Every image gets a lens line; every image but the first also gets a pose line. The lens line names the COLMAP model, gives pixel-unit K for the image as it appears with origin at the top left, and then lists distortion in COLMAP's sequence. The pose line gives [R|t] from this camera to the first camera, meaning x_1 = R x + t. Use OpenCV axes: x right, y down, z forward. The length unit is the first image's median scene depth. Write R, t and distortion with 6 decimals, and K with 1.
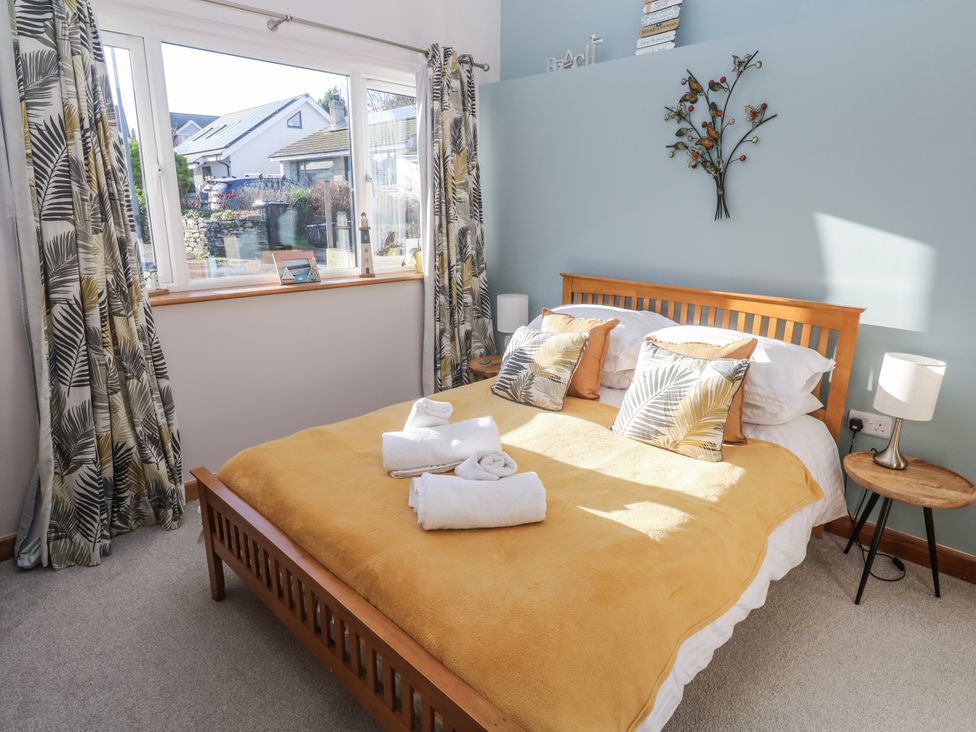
lens RADIAL K [[592.8, 0, 498.6], [0, 592.8, 357.4], [0, 0, 1]] dist [0.001207, -0.000757]
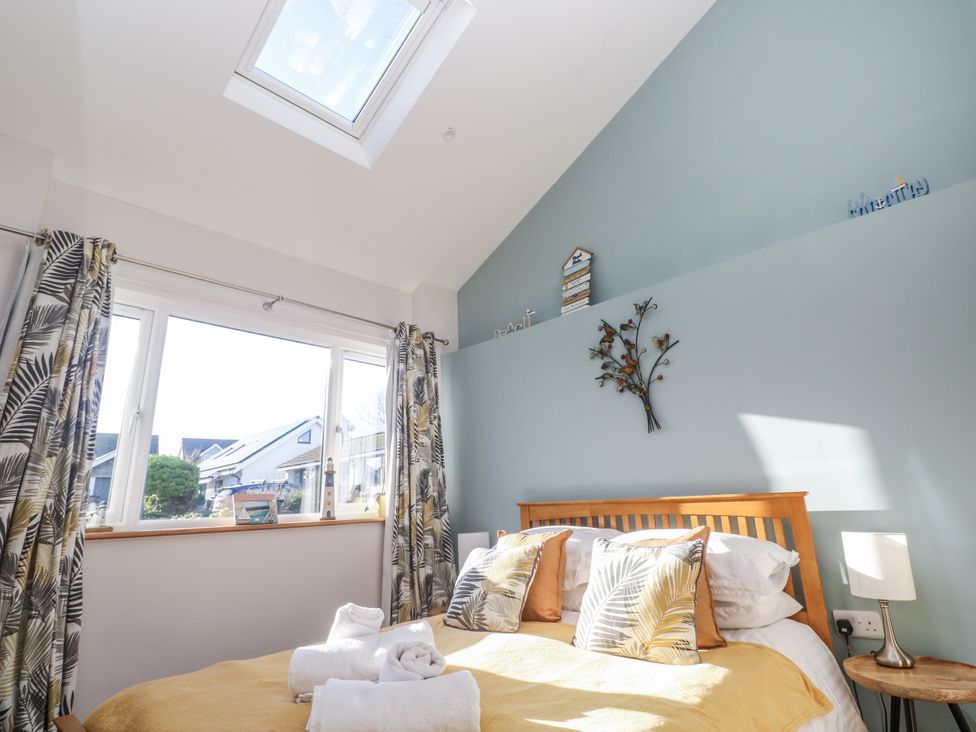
lens RADIAL K [[527.6, 0, 501.2], [0, 527.6, 347.2], [0, 0, 1]] dist [0.002956, -0.014386]
pose [[0.998071, -0.044542, 0.043243, 0.063749], [0.060550, 0.852162, -0.519762, 0.130997], [-0.013698, 0.521378, 0.853216, 0.101140]]
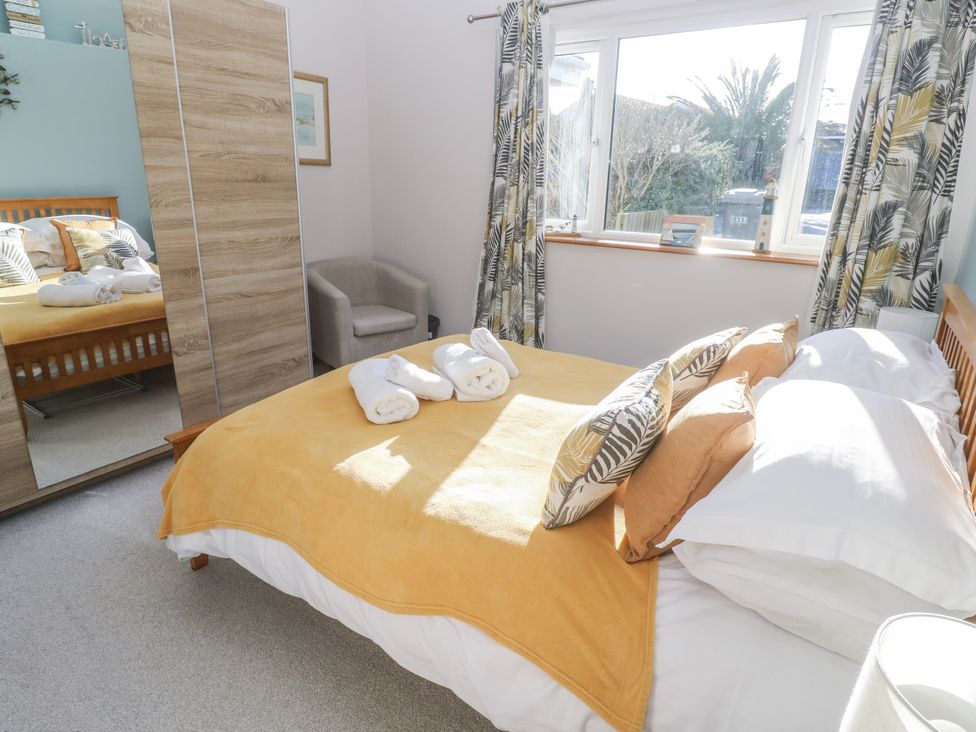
lens RADIAL K [[561.4, 0, 493.4], [0, 561.4, 363.5], [0, 0, 1]] dist [-0.007116, -0.000992]
pose [[0.176713, 0.302513, -0.936621, 0.727002], [-0.267520, 0.930535, 0.250074, -0.113561], [0.947209, 0.206374, 0.245366, 0.602544]]
